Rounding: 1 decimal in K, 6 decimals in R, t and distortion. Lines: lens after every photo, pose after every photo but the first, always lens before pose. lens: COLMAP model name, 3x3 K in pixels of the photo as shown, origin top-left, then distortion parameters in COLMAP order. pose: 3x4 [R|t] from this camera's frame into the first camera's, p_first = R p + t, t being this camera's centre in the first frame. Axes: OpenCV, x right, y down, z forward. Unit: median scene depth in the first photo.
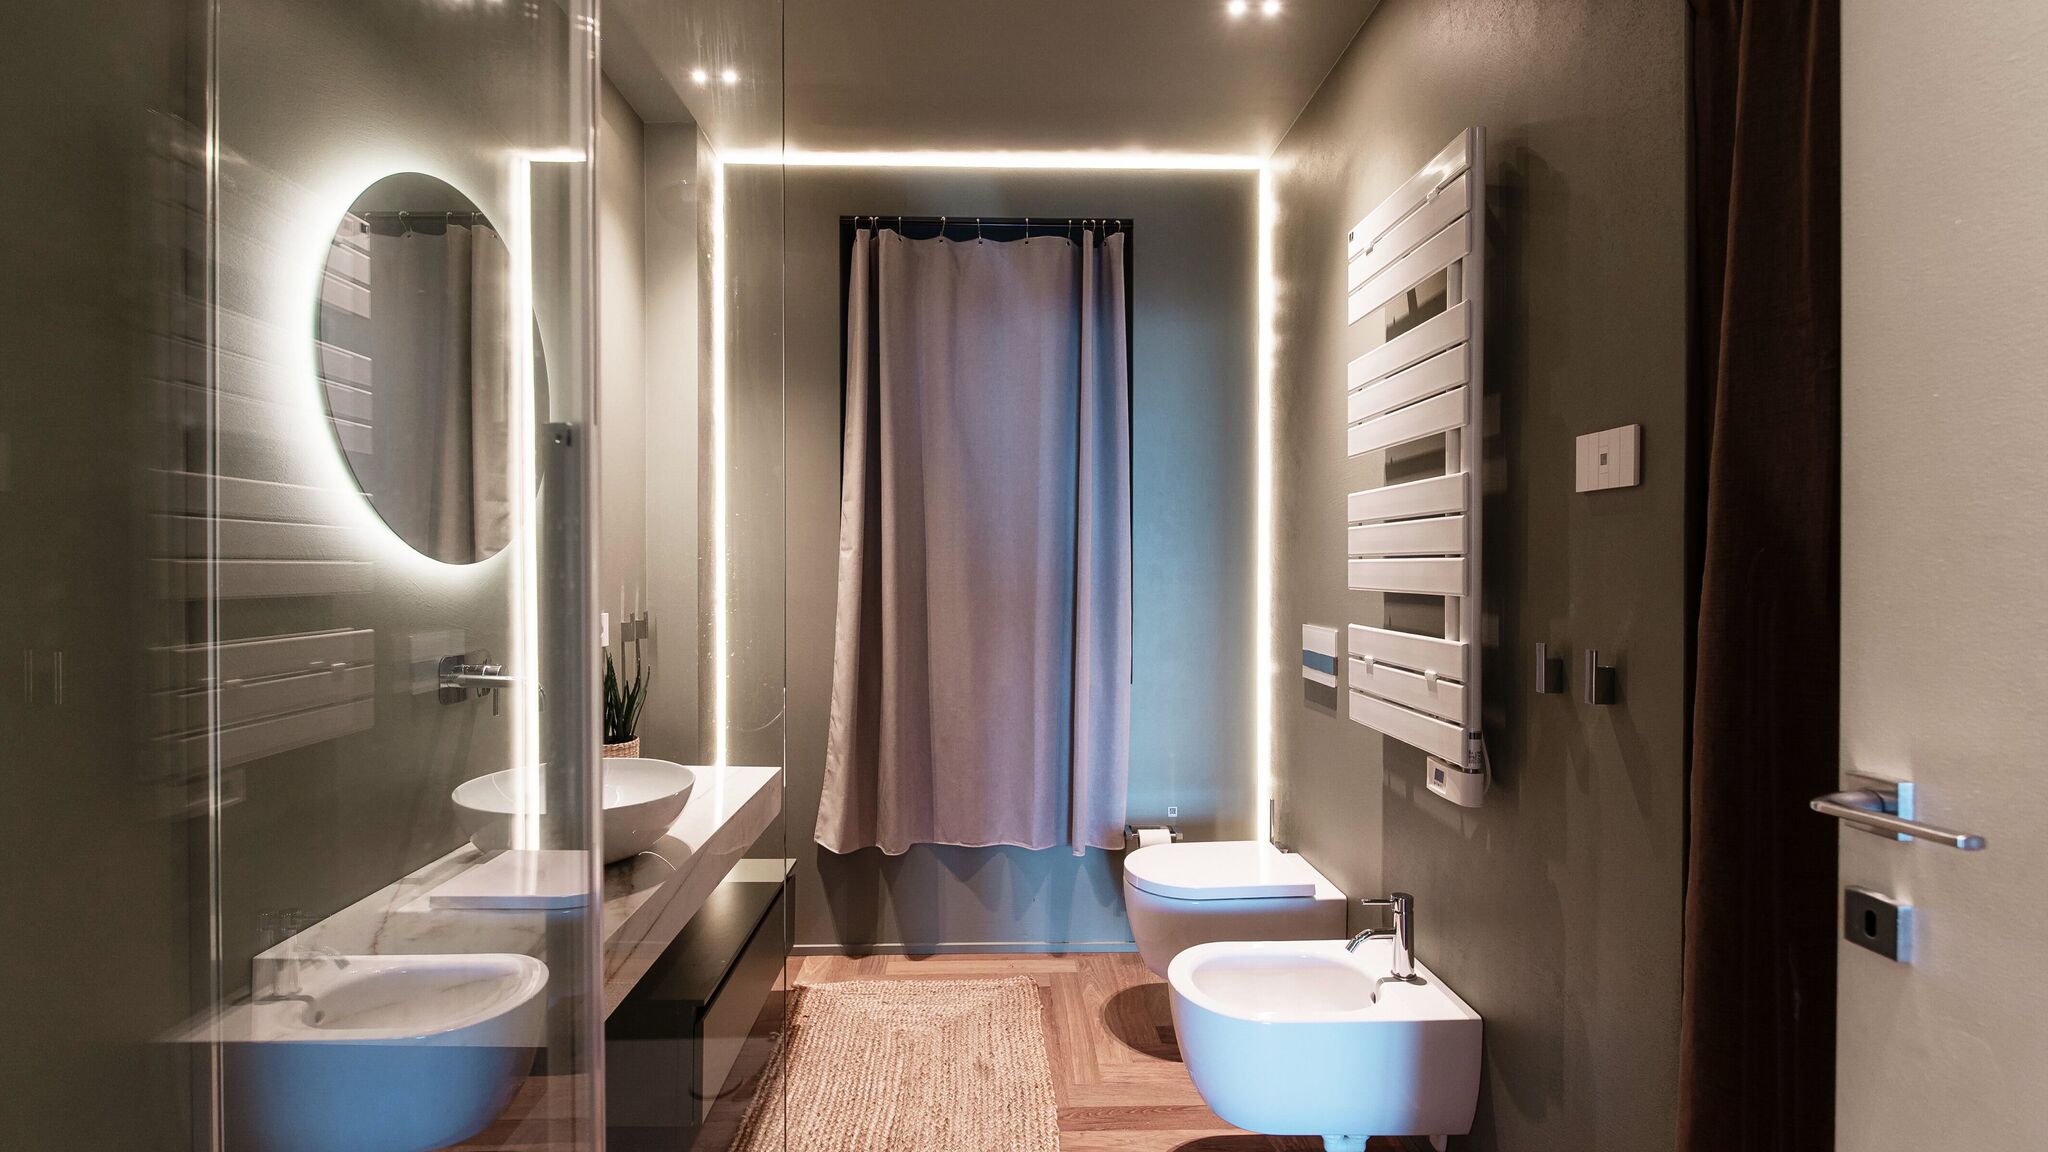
lens RADIAL K [[887.7, 0, 1043.6], [0, 887.7, 566.7], [0, 0, 1]] dist [0.000255, -0.004910]
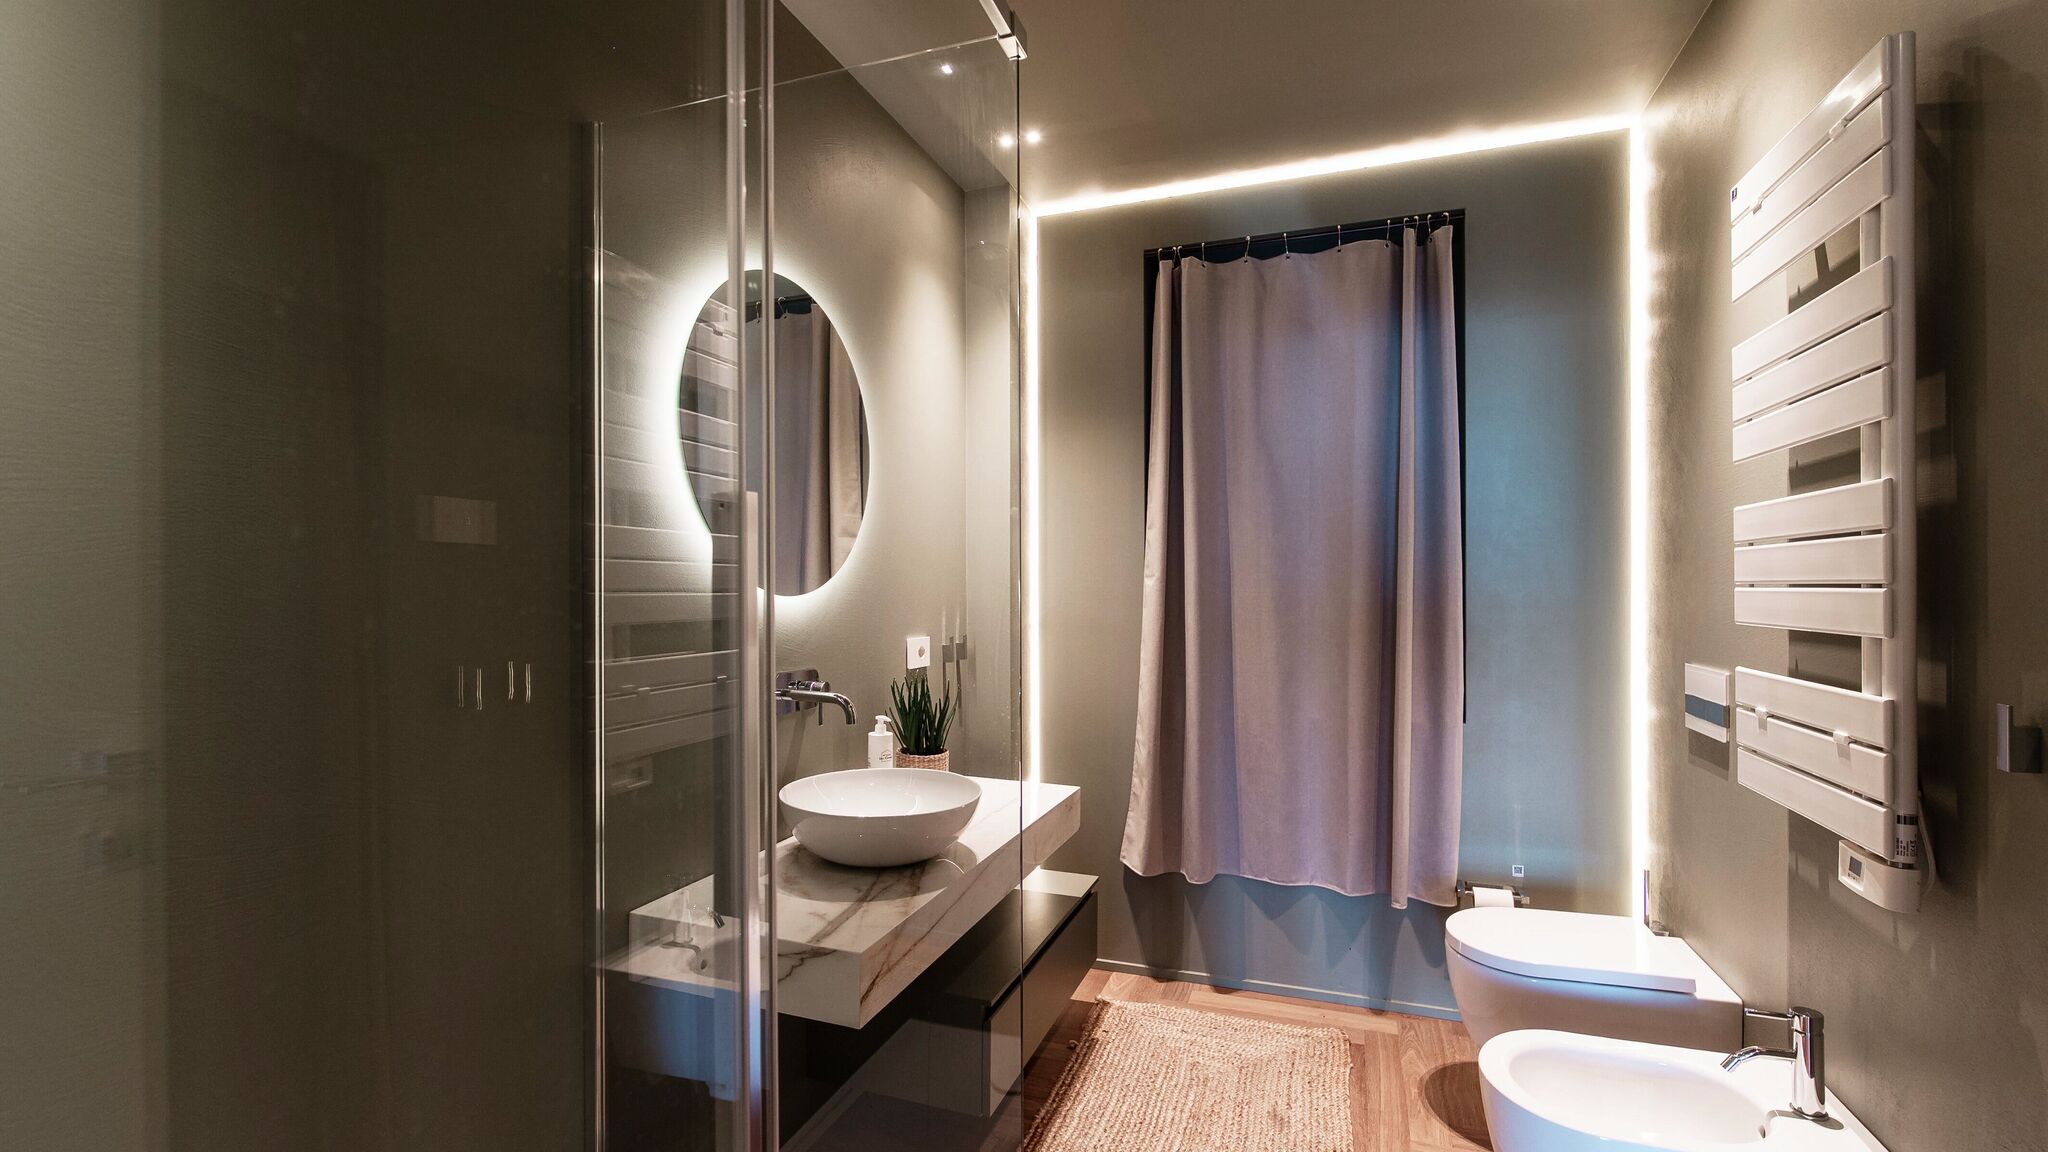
lens RADIAL K [[887.7, 0, 1039.9], [0, 887.7, 583.1], [0, 0, 1]] dist [0.000255, -0.004910]
pose [[0.933696, -0.003234, -0.358051, 0.031901], [0.000189, 0.999964, -0.008537, -0.004398], [0.358066, 0.007903, 0.933663, 0.007806]]
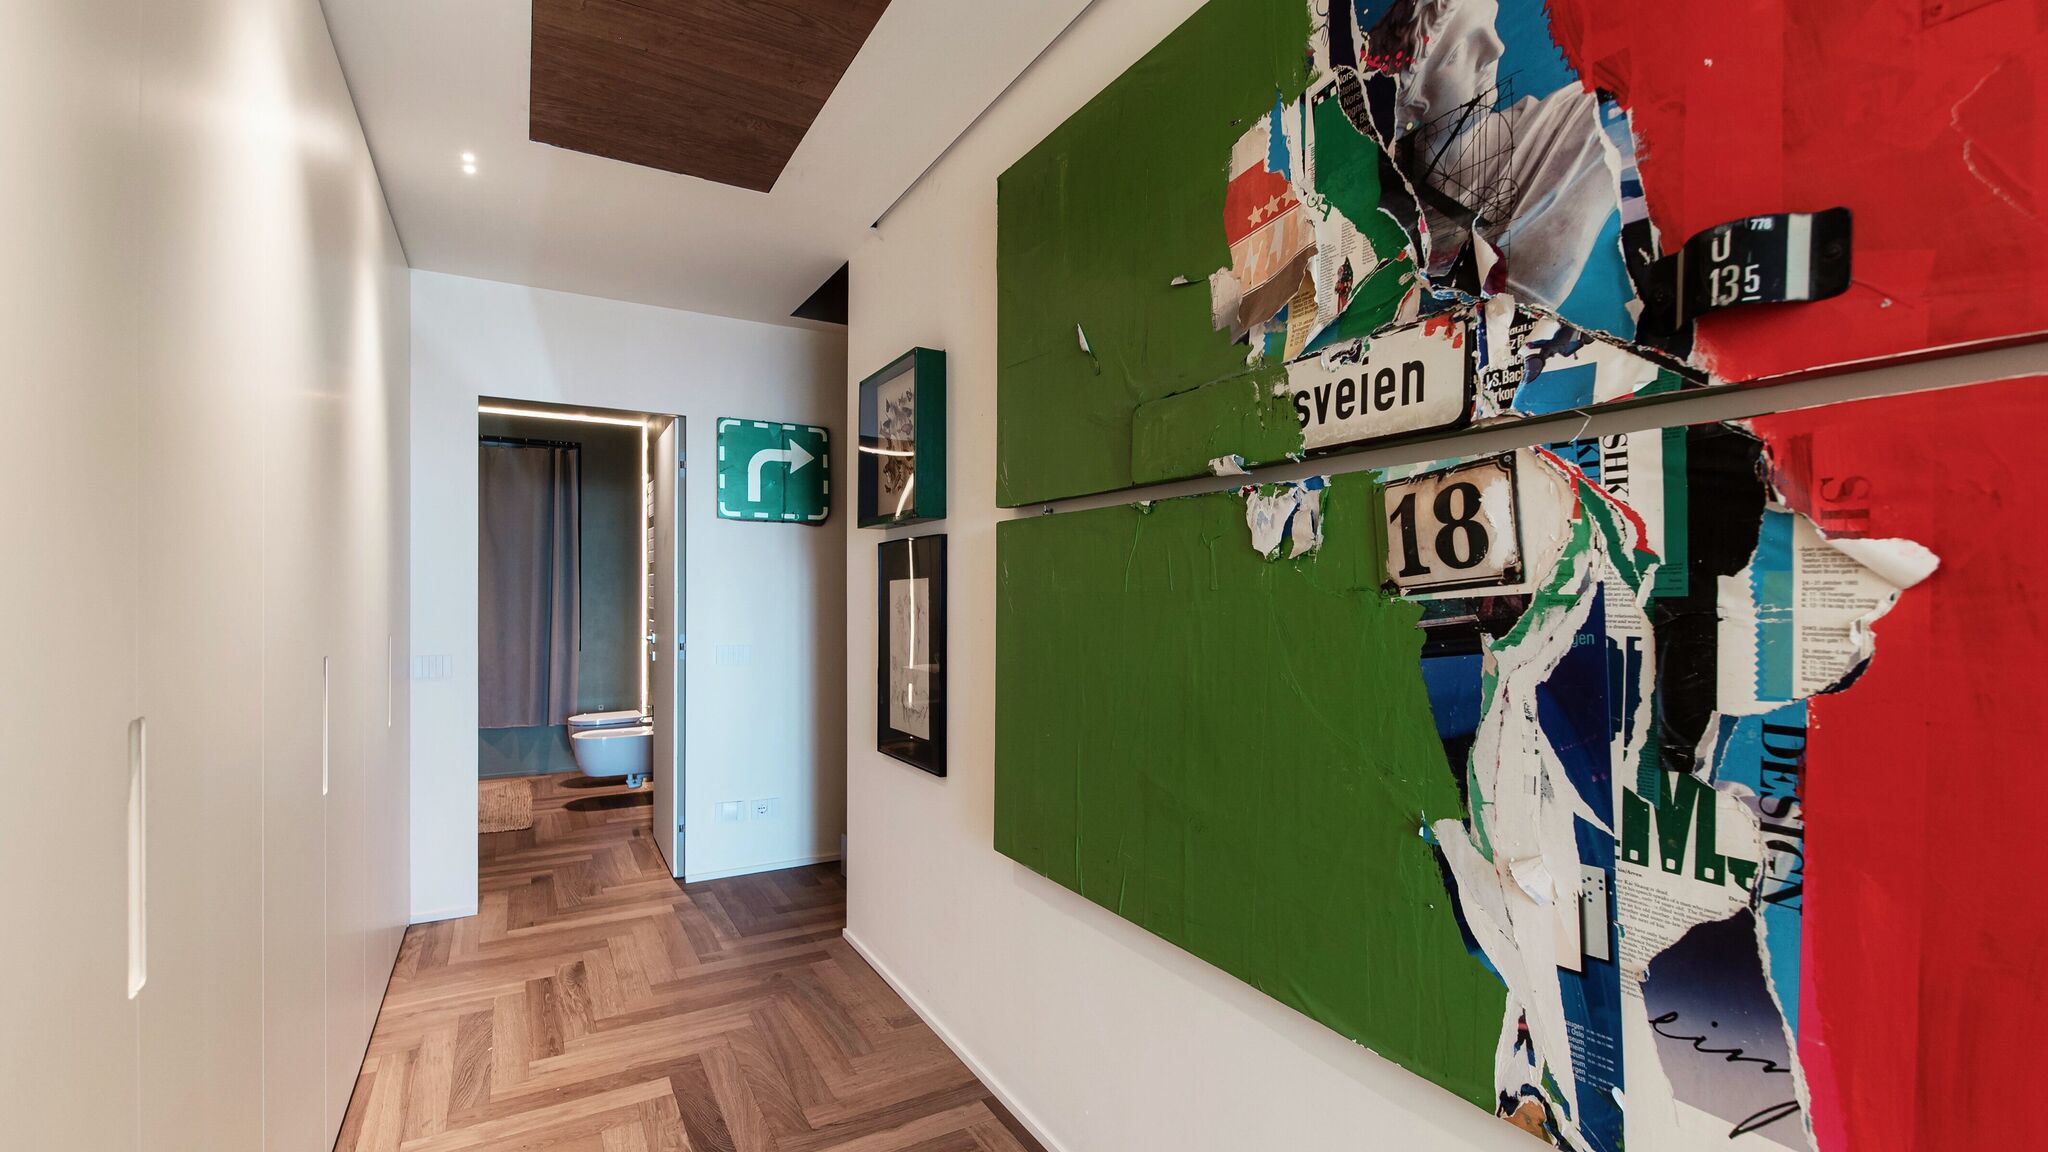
lens RADIAL K [[887.7, 0, 1026.5], [0, 887.7, 587.1], [0, 0, 1]] dist [0.000255, -0.004910]
pose [[0.885816, -0.000058, 0.464036, 0.089487], [0.003224, 0.999977, -0.006029, -0.026551], [-0.464025, 0.006837, 0.885796, -2.301032]]
